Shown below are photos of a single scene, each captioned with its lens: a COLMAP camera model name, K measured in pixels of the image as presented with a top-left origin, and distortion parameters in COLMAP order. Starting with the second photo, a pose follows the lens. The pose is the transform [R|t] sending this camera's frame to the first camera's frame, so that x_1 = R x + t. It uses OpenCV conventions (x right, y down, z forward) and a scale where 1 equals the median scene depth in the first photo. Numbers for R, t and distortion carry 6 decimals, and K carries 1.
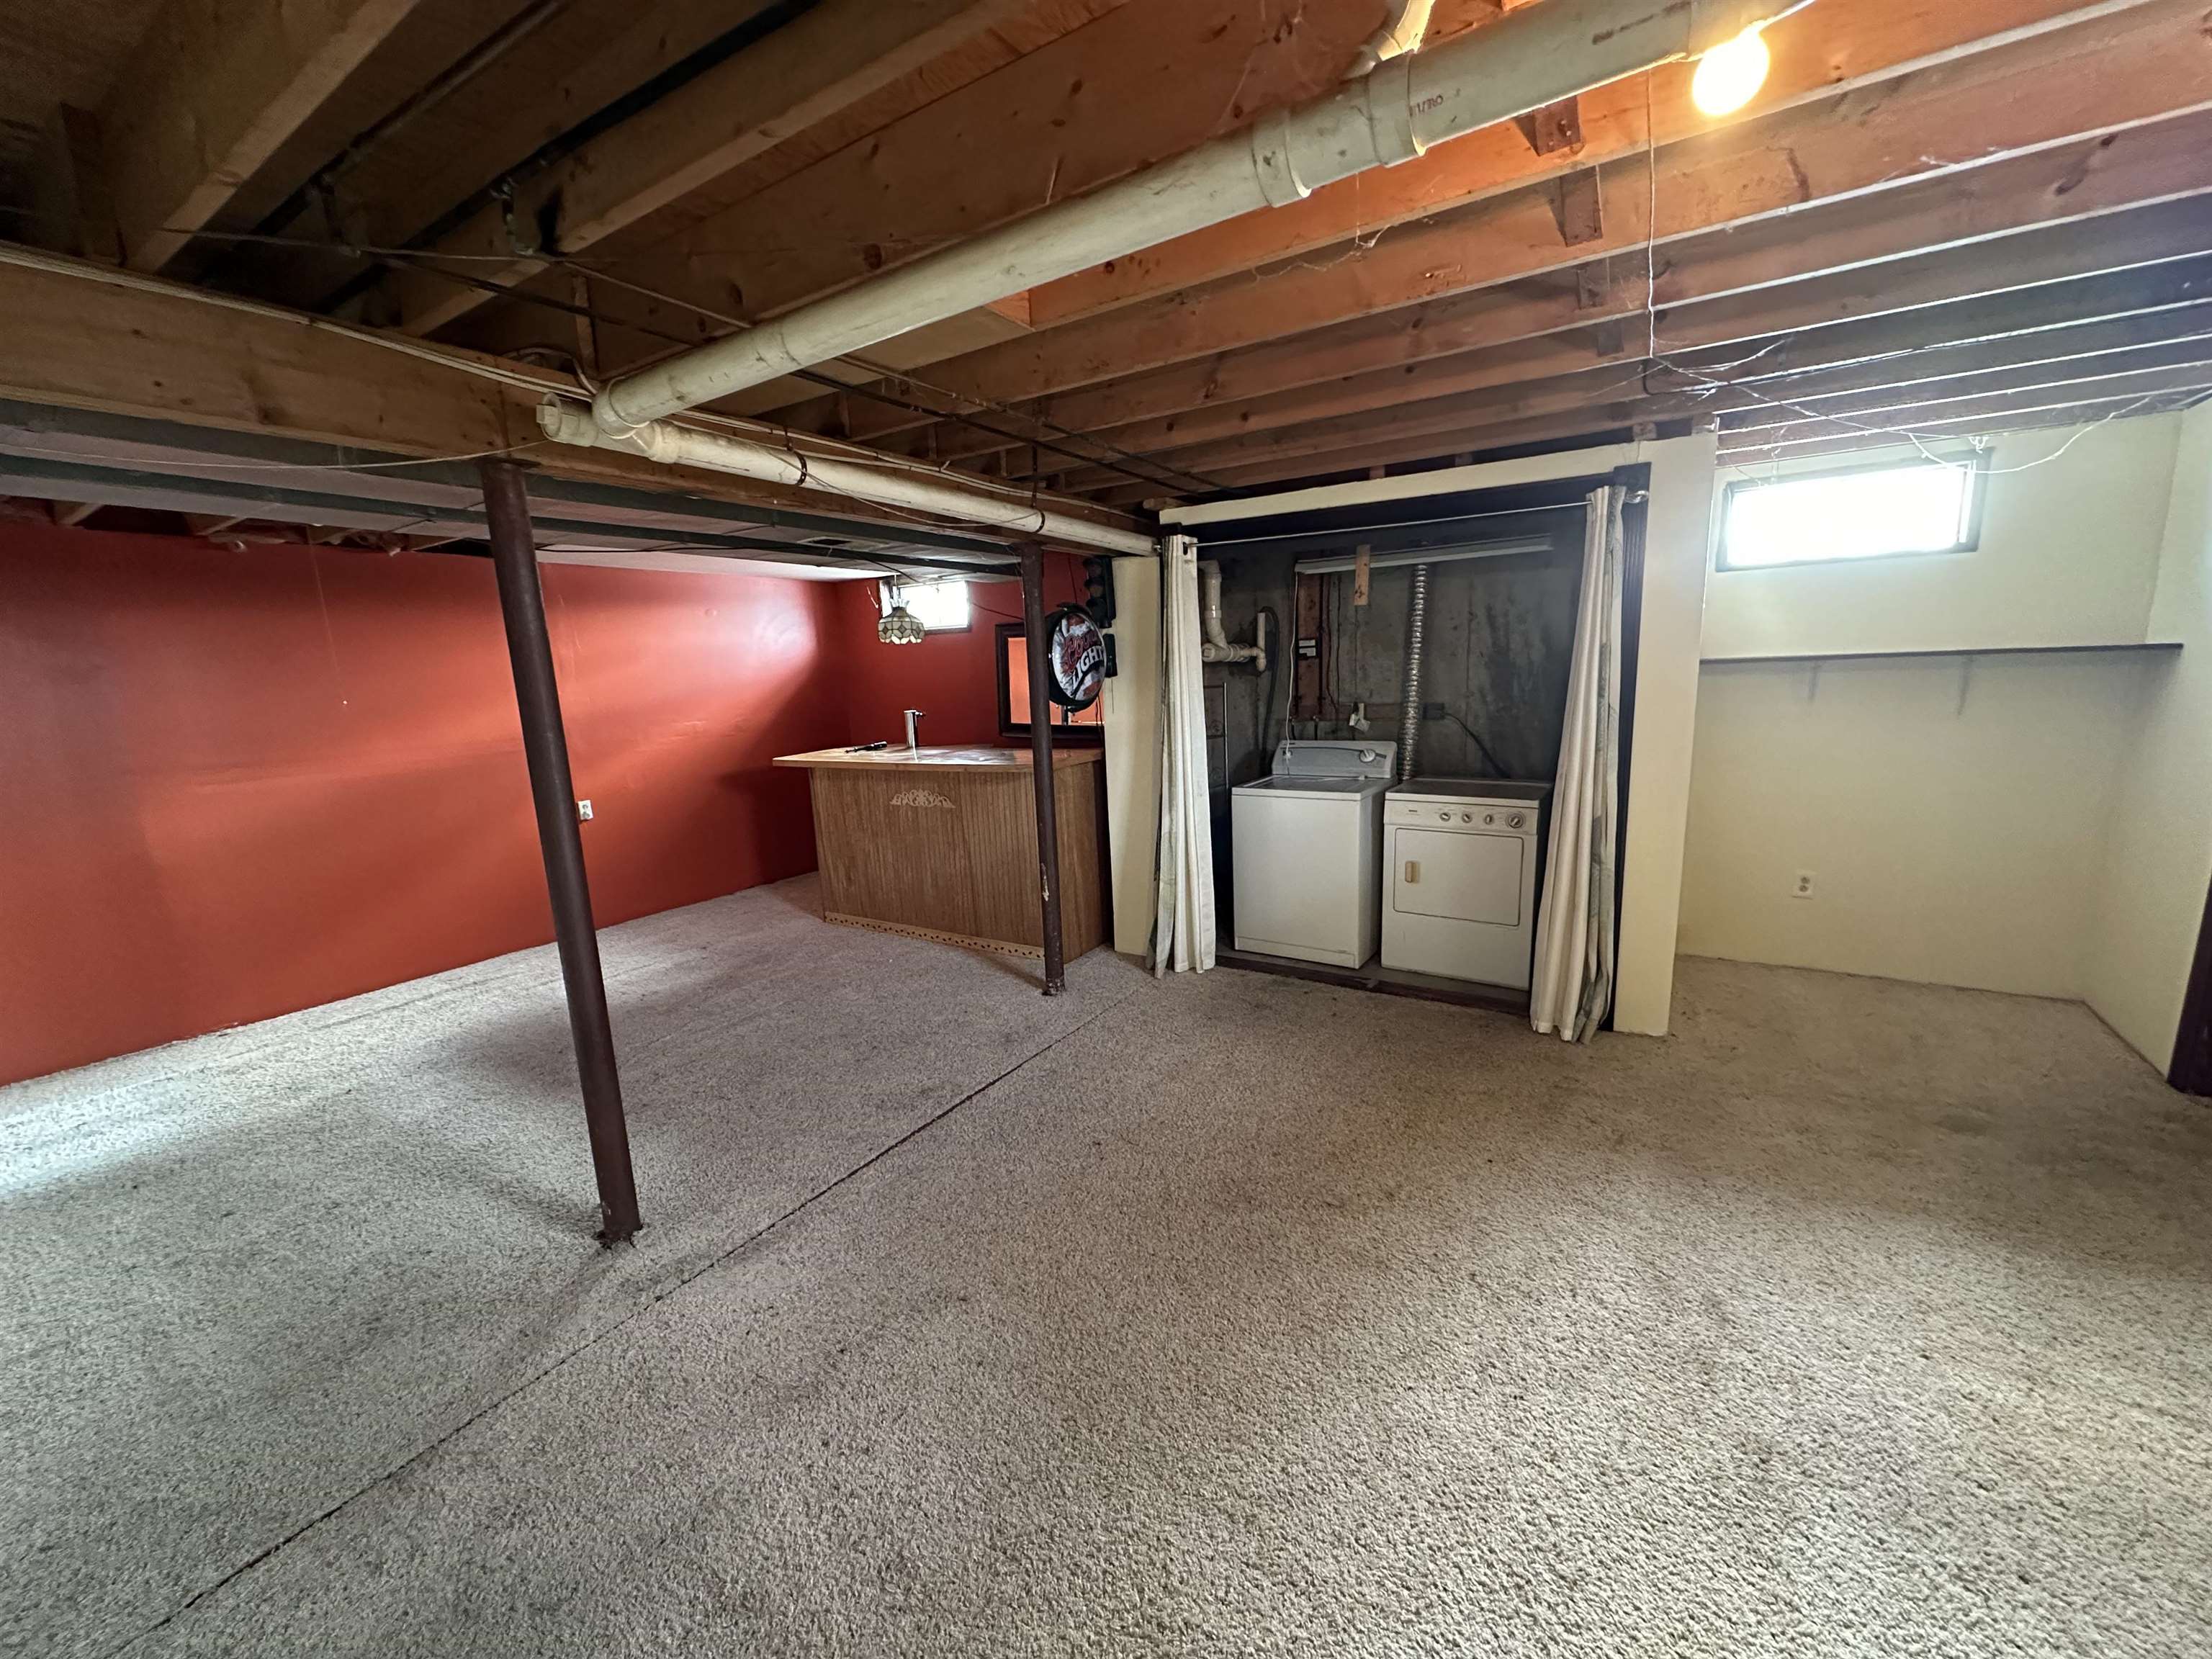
lens RADIAL K [[889.5, 0, 1106.0], [0, 889.5, 829.5], [0, 0, 1]] dist [0.001032, 0.000034]
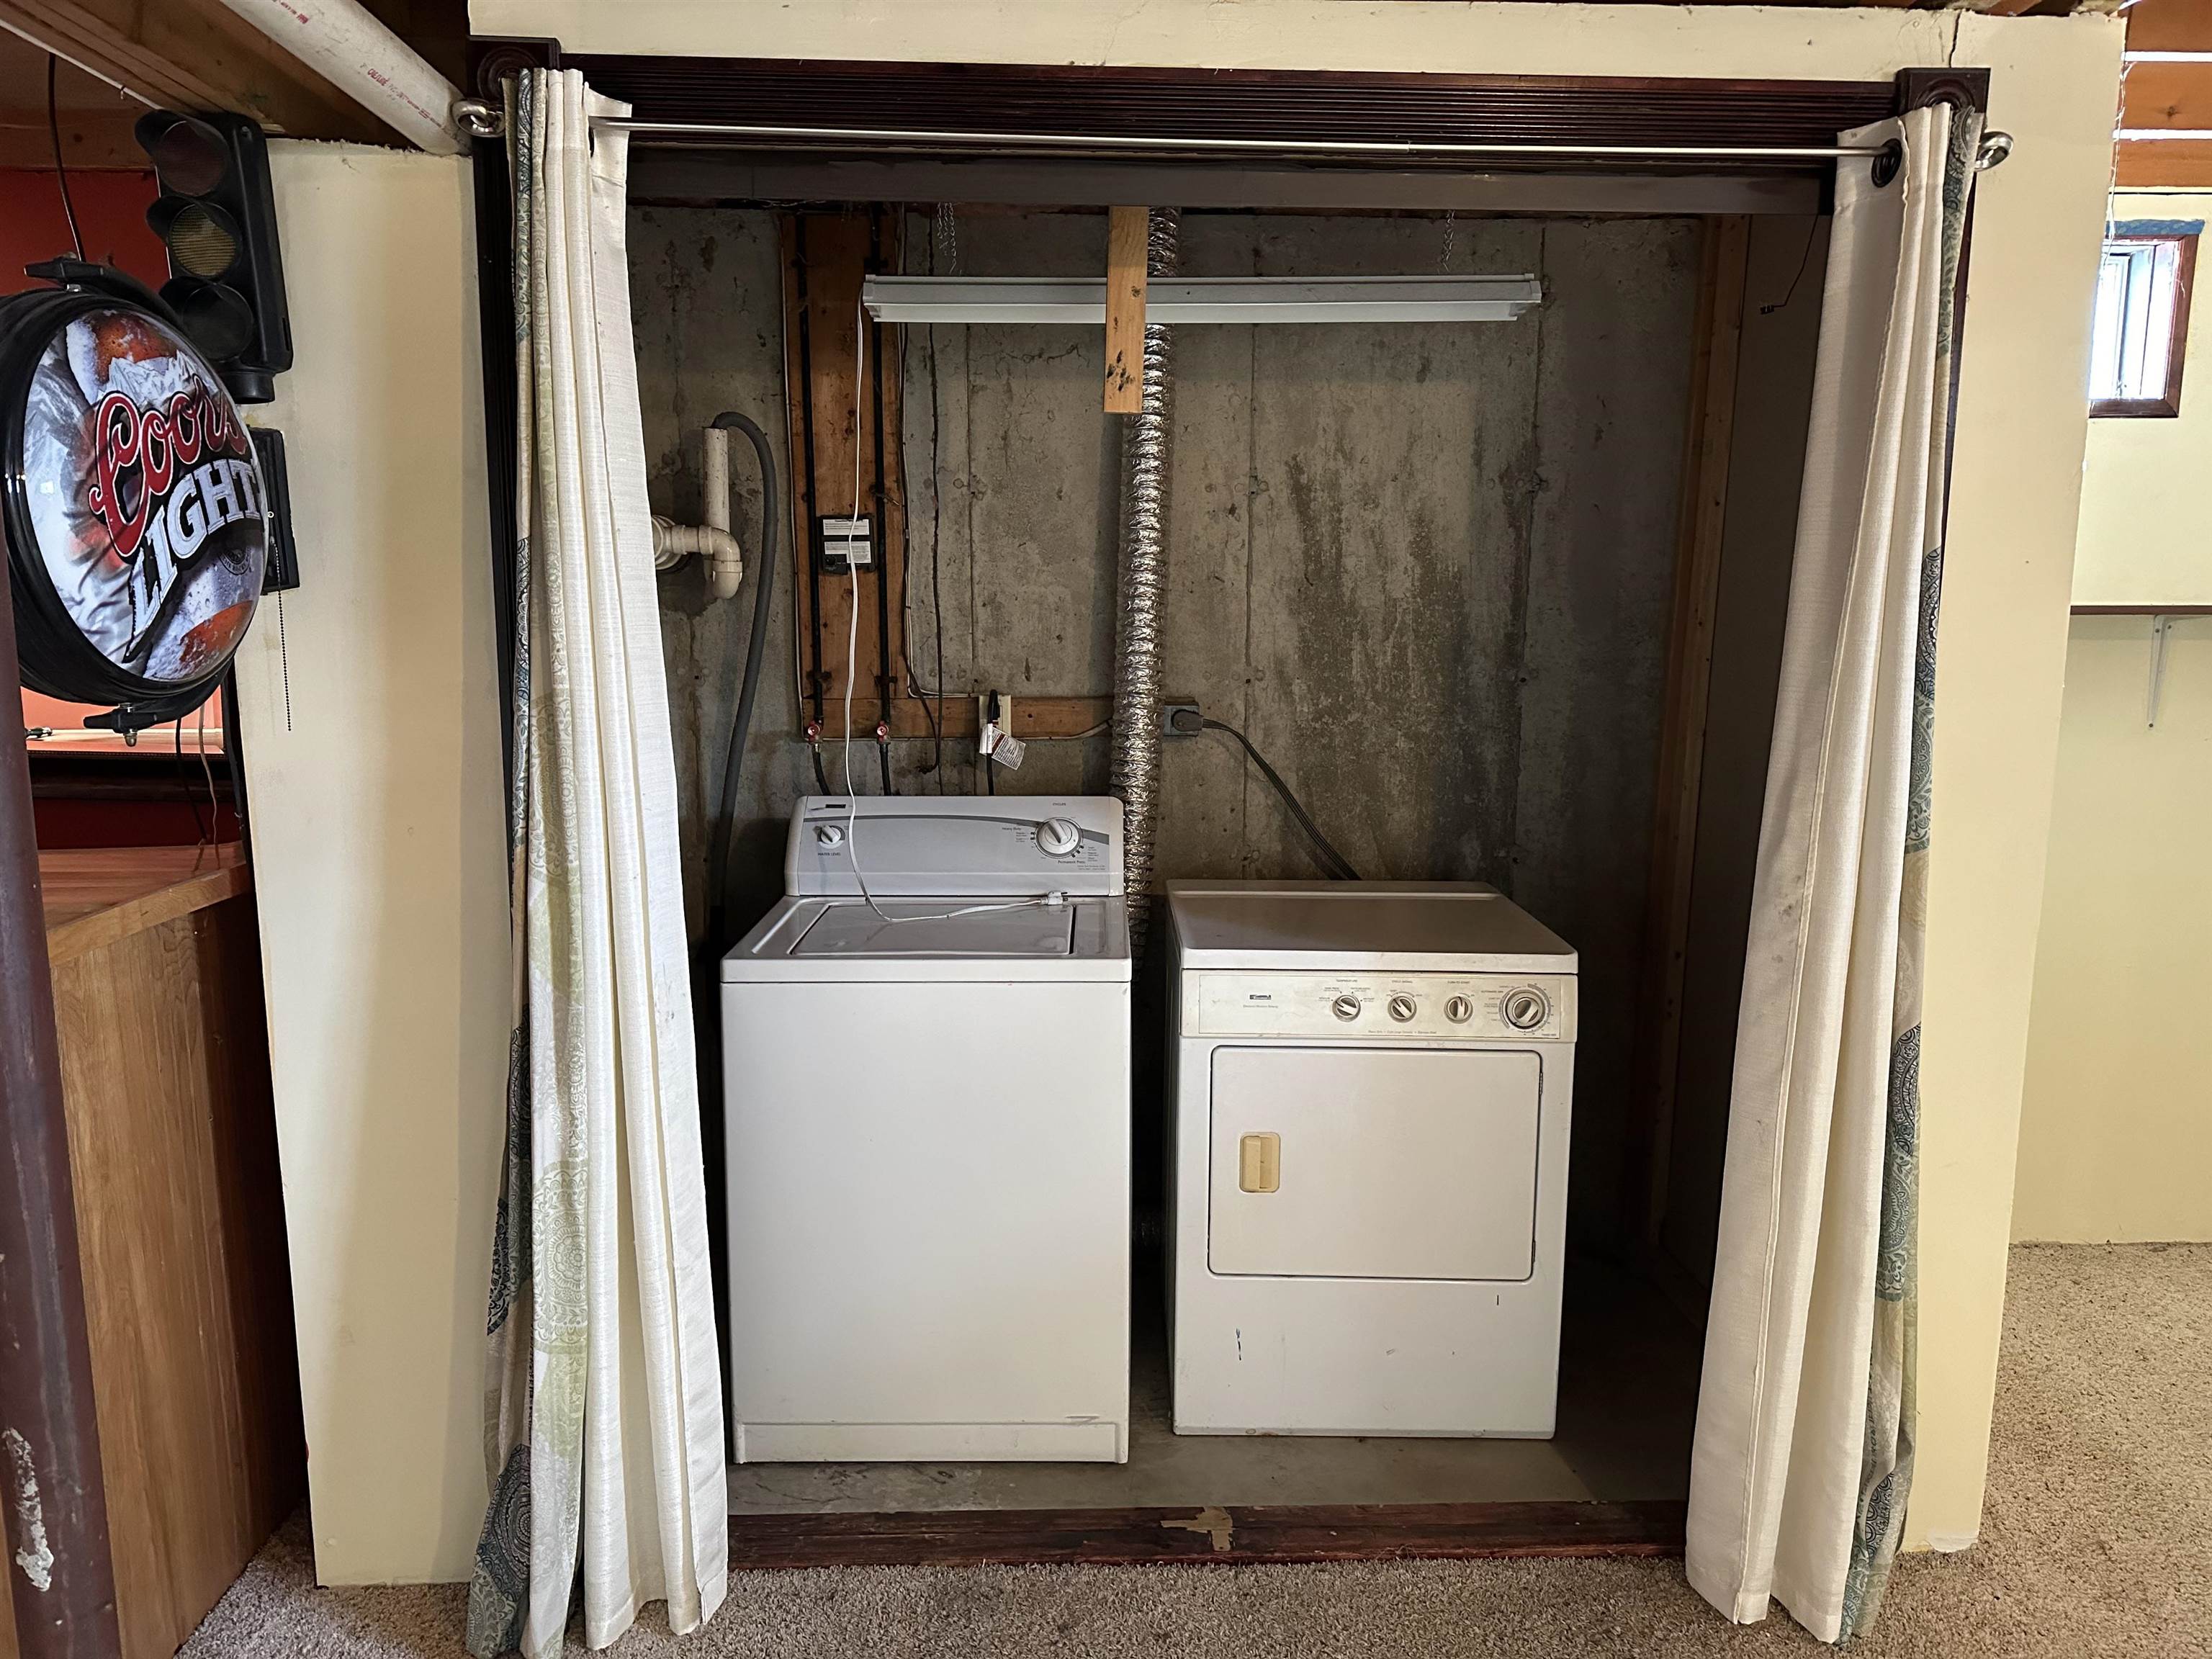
lens RADIAL K [[1561.5, 0, 1106.0], [0, 1561.5, 829.5], [0, 0, 1]] dist [0.009917, -0.008330]
pose [[0.825992, -0.042180, 0.562102, -0.055324], [0.068324, 0.997336, -0.025560, -0.073576], [-0.559526, 0.059518, 0.826673, 0.488745]]
